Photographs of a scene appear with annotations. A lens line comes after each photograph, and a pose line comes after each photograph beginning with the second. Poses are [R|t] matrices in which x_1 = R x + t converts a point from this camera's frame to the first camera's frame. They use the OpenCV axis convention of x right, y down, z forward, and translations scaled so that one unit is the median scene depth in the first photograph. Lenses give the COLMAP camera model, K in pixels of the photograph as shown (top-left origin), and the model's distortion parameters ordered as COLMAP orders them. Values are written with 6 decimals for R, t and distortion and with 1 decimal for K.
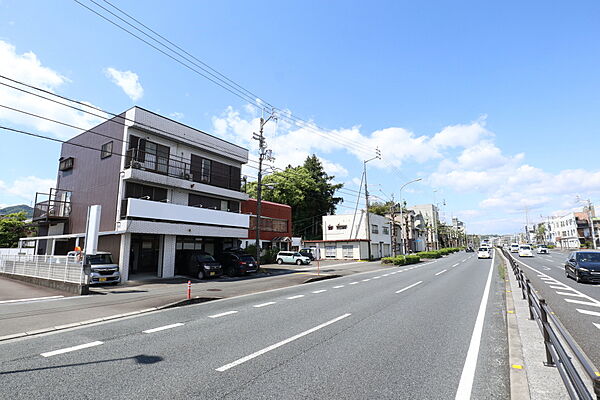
lens RADIAL K [[301.8, 0, 287.2], [0, 301.8, 201.6], [0, 0, 1]] dist [0.000126, 0.000009]
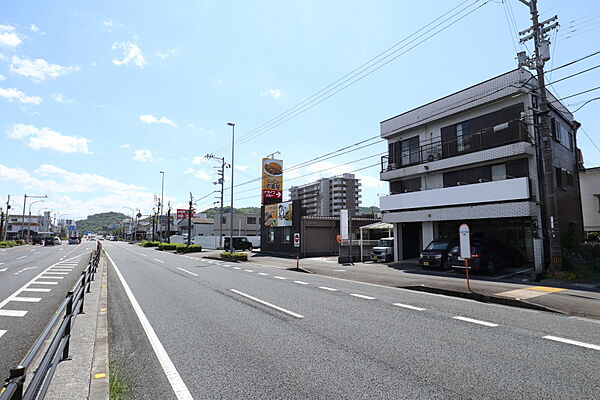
lens RADIAL K [[346.4, 0, 300.0], [0, 346.4, 200.0], [0, 0, 1]] dist [-0.015064, 0.001879]
pose [[-0.402736, -0.096427, -0.910223, 0.791507], [0.143185, 0.975555, -0.166702, 0.164264], [0.904047, -0.197467, -0.379084, 1.026925]]
